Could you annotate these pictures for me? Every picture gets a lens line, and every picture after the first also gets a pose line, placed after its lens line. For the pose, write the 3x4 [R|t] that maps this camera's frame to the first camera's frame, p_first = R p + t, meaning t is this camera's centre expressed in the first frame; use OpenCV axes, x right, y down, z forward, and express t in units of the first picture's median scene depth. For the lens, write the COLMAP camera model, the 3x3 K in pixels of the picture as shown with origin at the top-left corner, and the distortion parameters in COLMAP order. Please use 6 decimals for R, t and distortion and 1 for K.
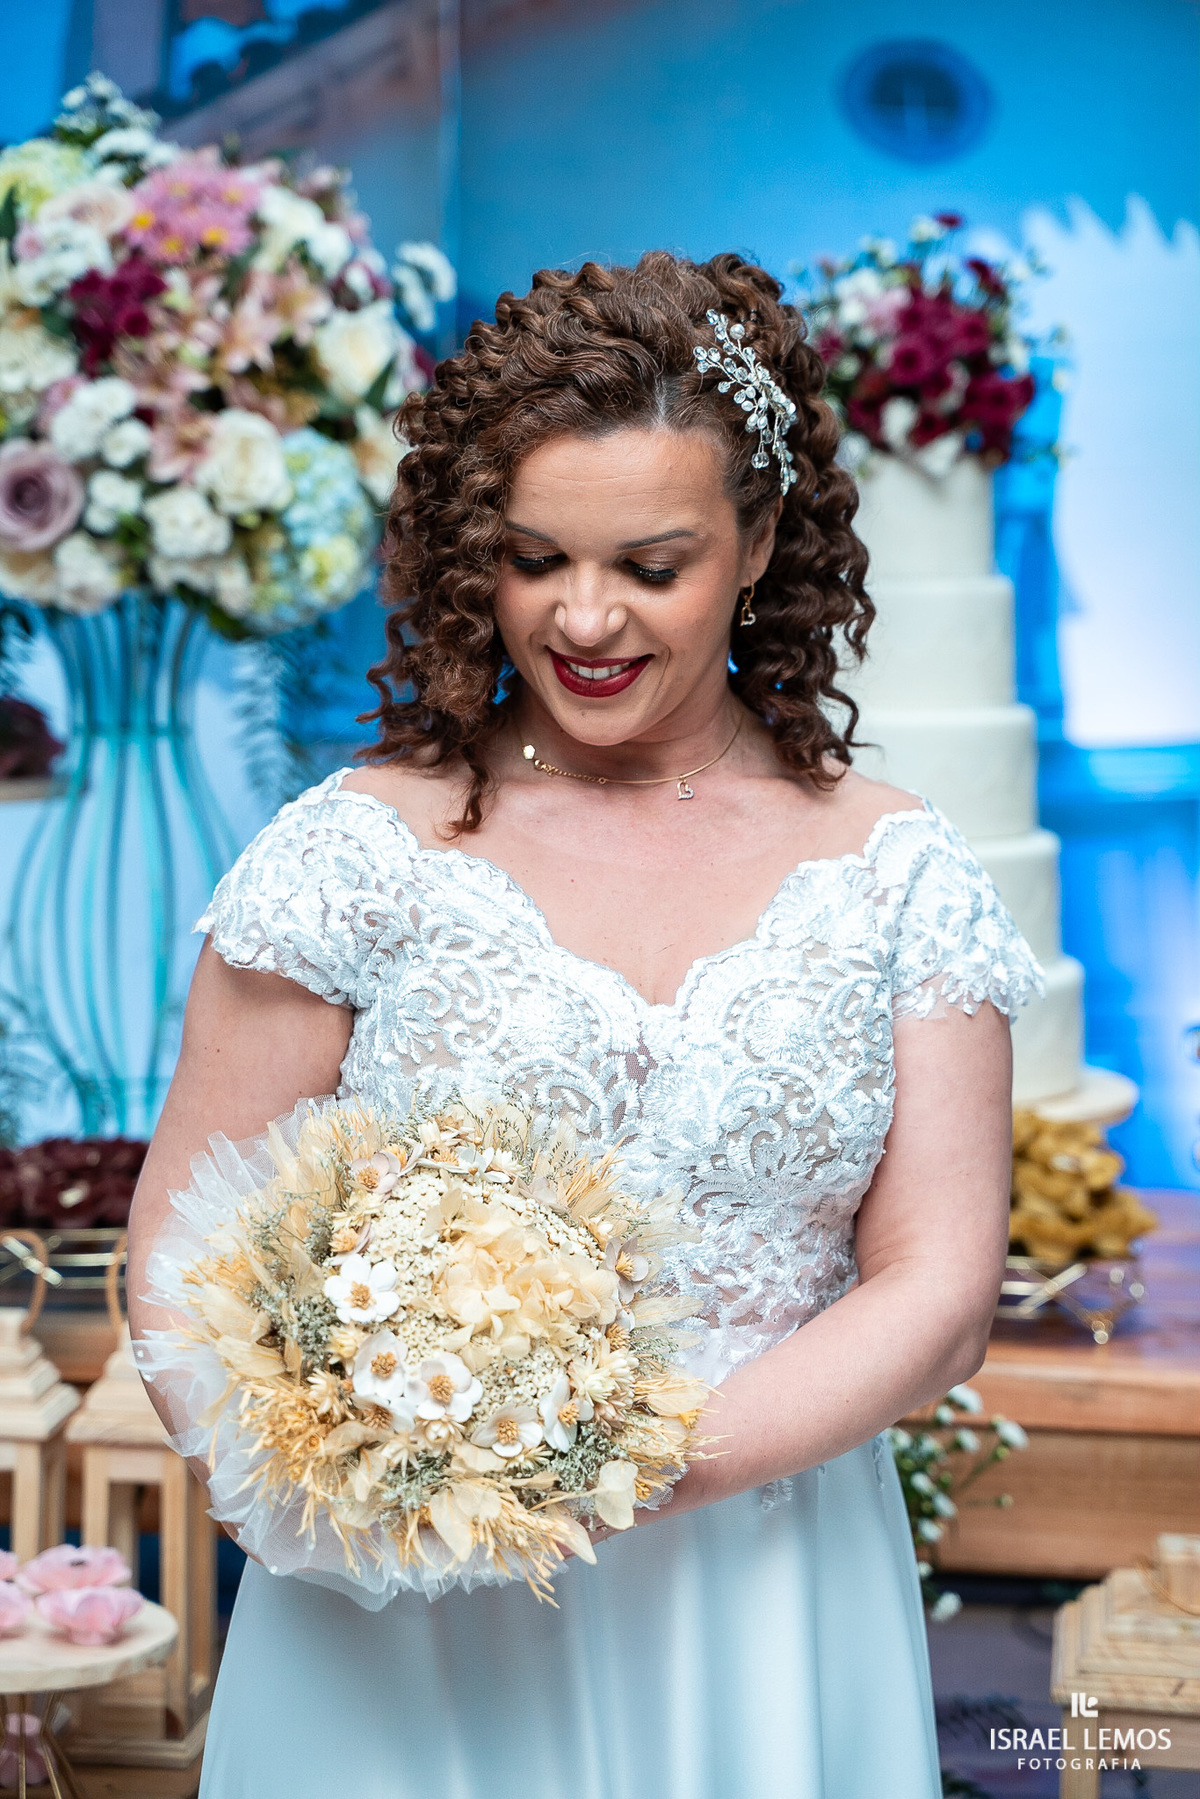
lens RADIAL K [[3855.8, 0, 600.0], [0, 3855.8, 899.5], [0, 0, 1]] dist [0.308278, -0.104050]
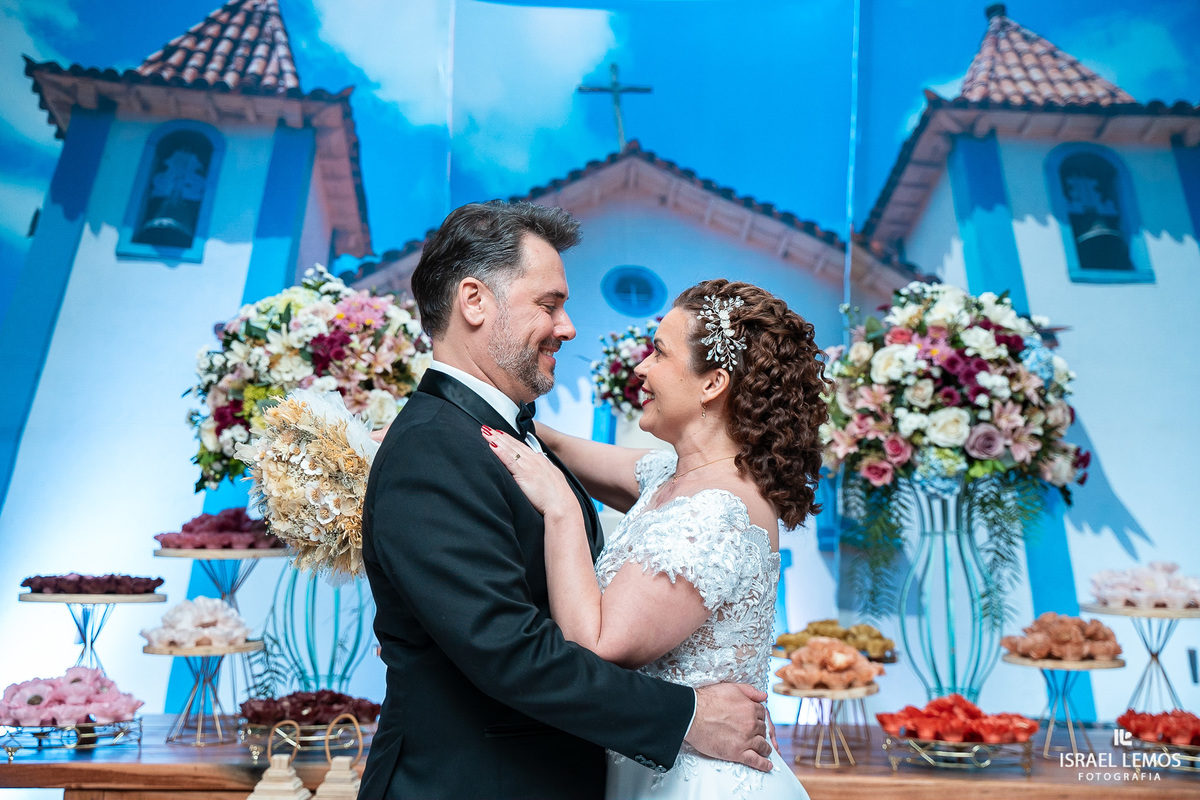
lens RADIAL K [[1767.9, 0, 600.0], [0, 1767.9, 400.0], [0, 0, 1]] dist [0.022869, 0.049141]
pose [[0.996863, 0.004861, 0.078997, -0.041415], [0.008107, 0.986592, -0.163007, 0.064168], [-0.078730, 0.163136, 0.983457, -0.111414]]
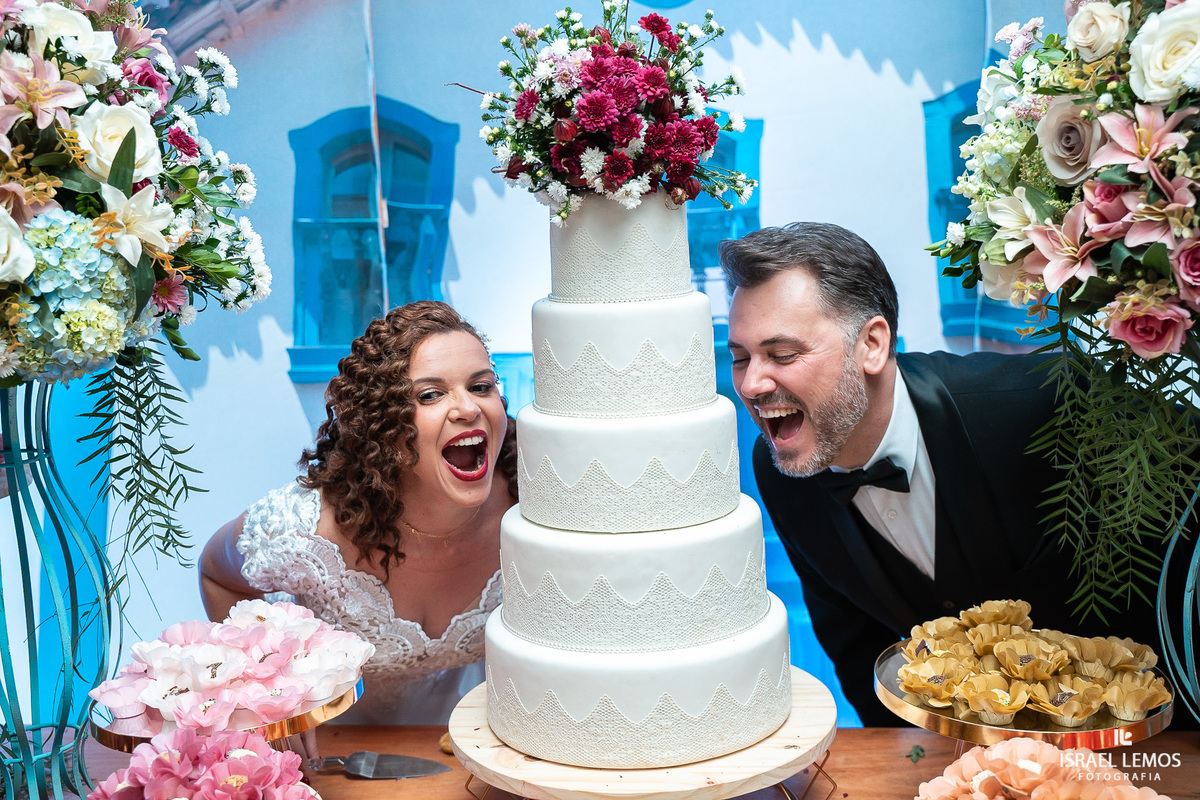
lens RADIAL K [[1347.7, 0, 600.0], [0, 1347.7, 400.0], [0, 0, 1]] dist [-0.003758, 0.014777]
pose [[0.997898, -0.059922, -0.024680, 0.085699], [0.061044, 0.997002, 0.047544, -0.075121], [0.021757, -0.048951, 0.998564, 0.616615]]
